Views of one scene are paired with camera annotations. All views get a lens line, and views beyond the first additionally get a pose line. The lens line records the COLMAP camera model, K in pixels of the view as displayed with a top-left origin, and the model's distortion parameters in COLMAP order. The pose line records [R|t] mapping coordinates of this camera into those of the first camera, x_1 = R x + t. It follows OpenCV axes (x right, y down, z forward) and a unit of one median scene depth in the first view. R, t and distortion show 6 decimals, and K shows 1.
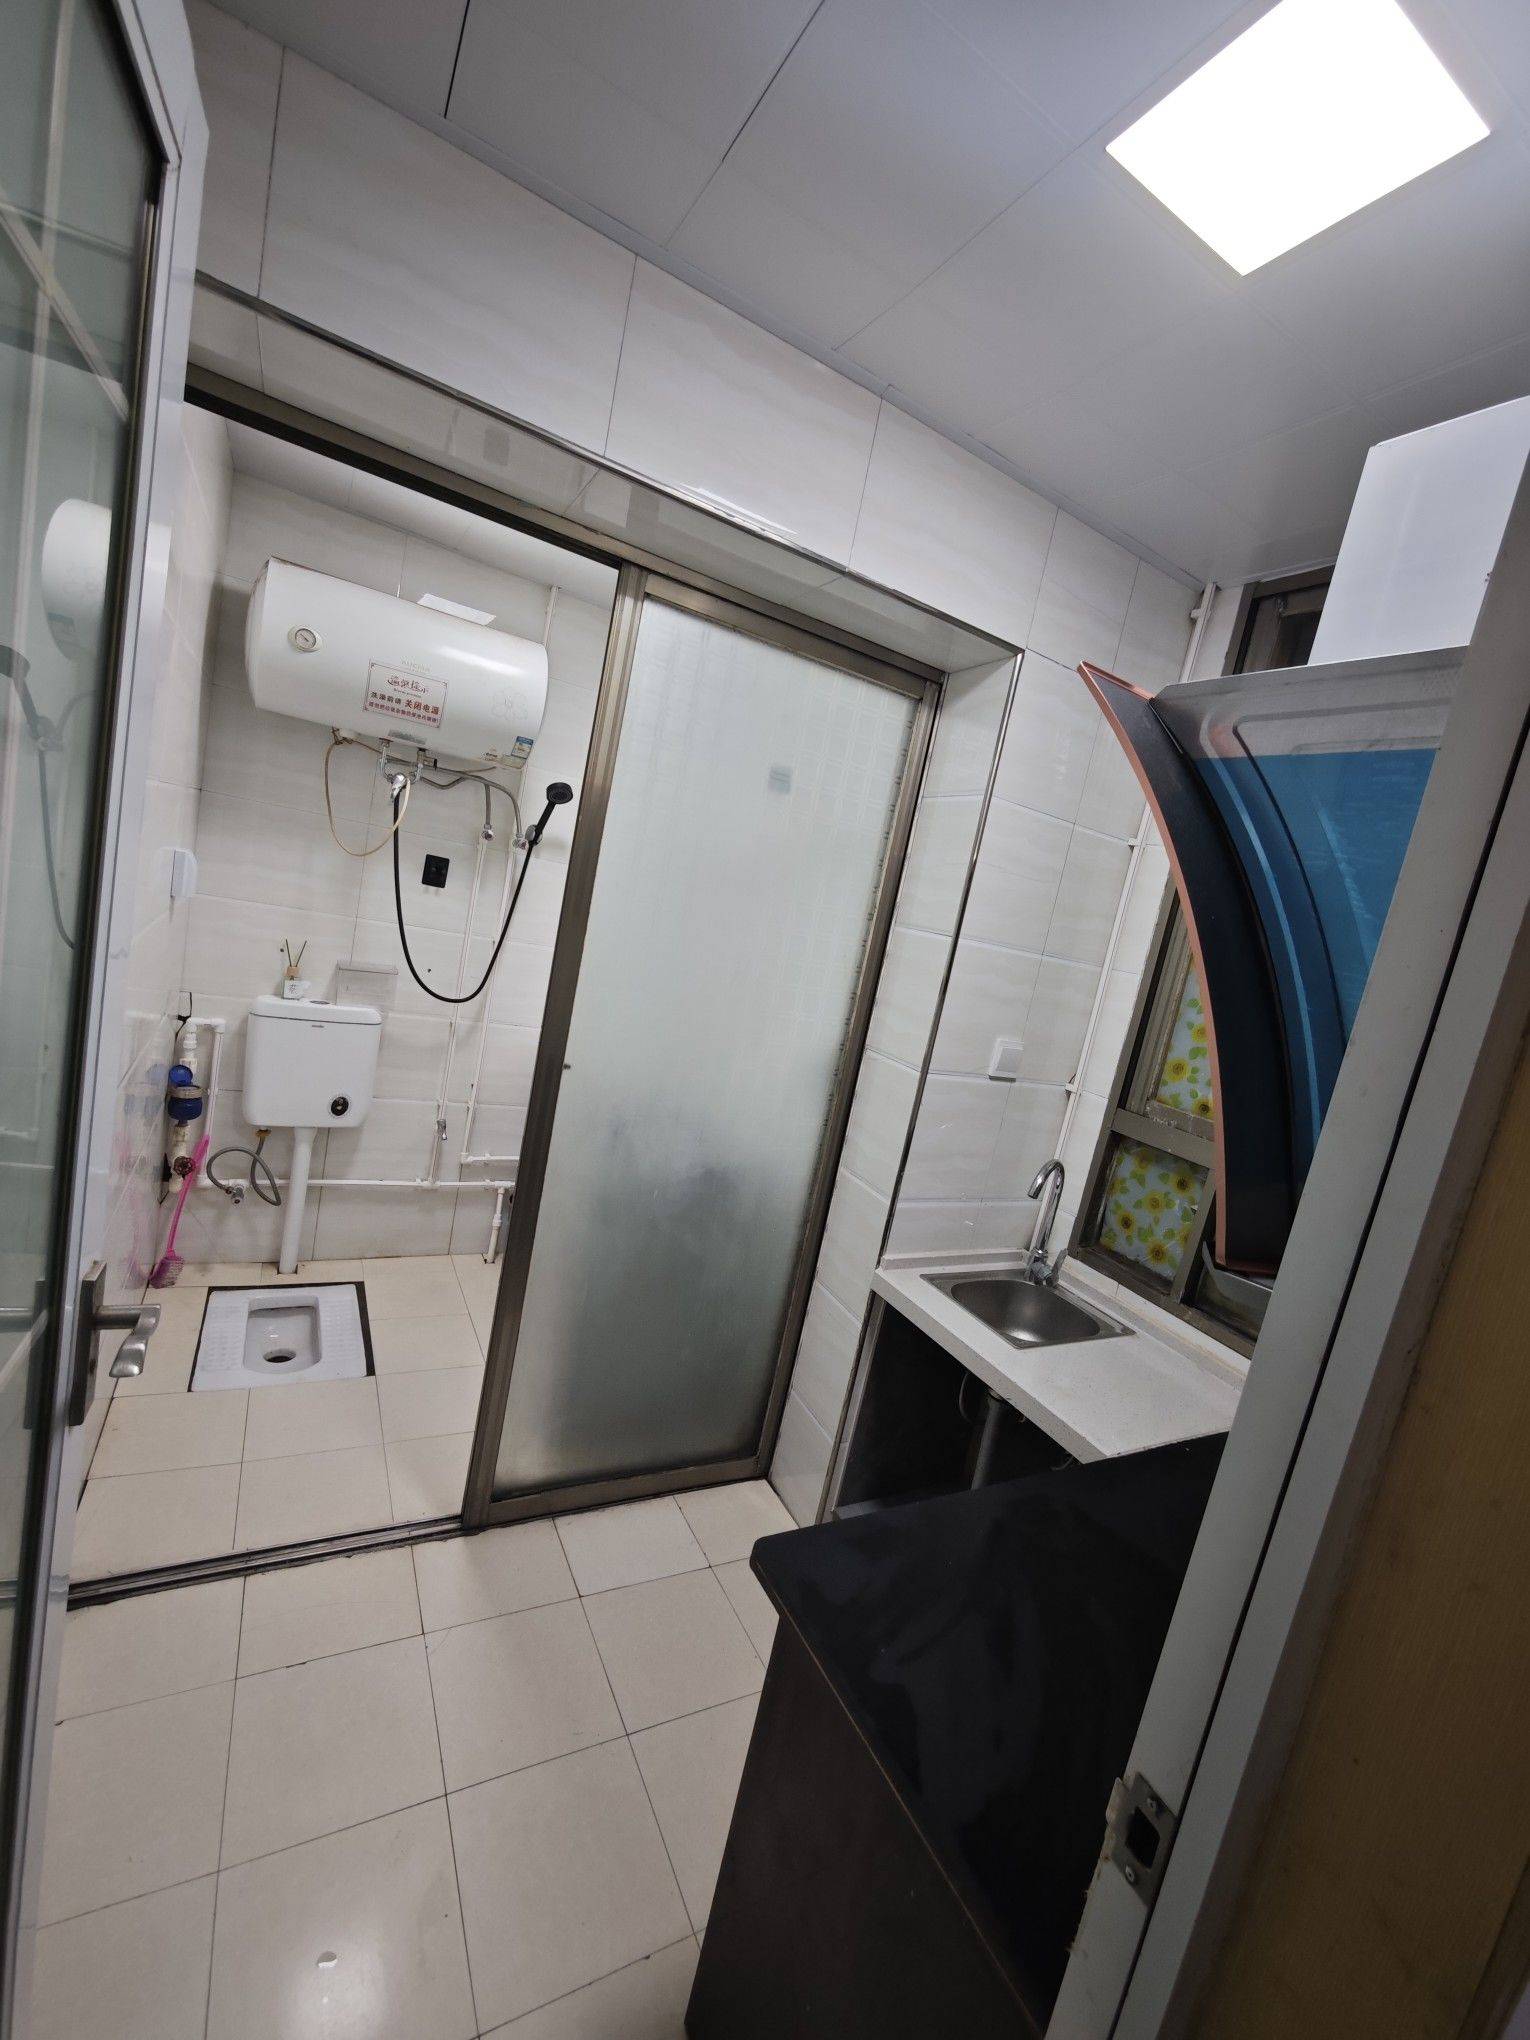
lens RADIAL K [[842.7, 0, 757.5], [0, 842.7, 1027.4], [0, 0, 1]] dist [-0.003561, 0.001489]
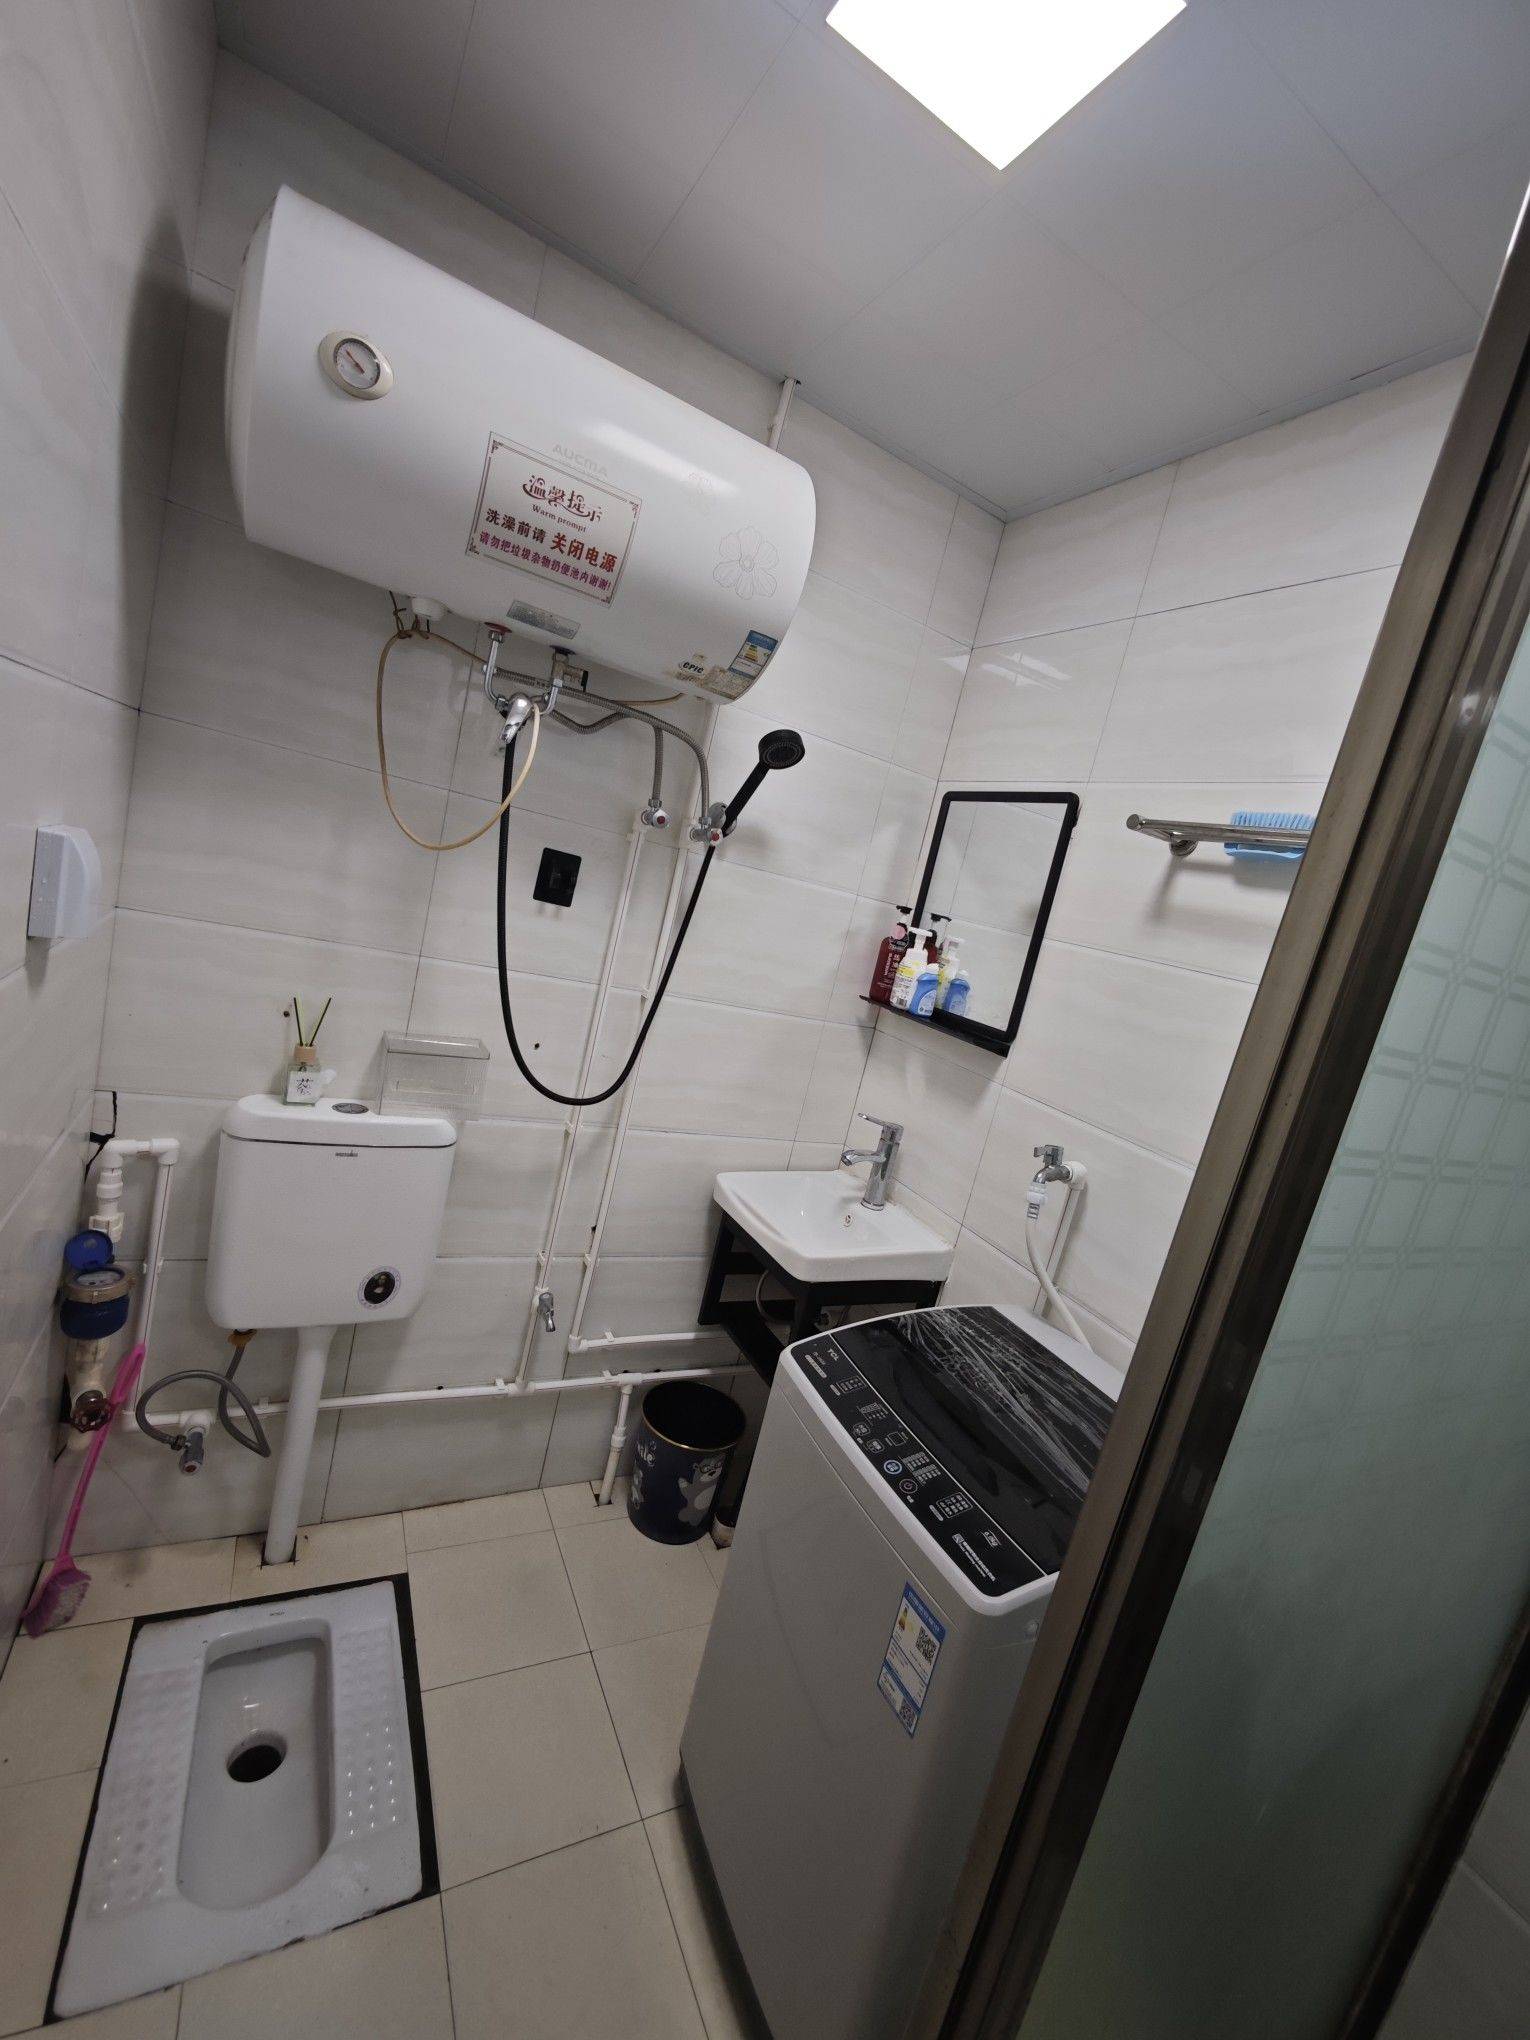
lens RADIAL K [[842.7, 0, 759.4], [0, 842.7, 1019.5], [0, 0, 1]] dist [-0.003561, 0.001489]
pose [[0.999307, 0.036007, -0.009488, -0.247412], [-0.035945, 0.999332, 0.006531, -0.102248], [0.009717, -0.006185, 0.999934, 0.447333]]
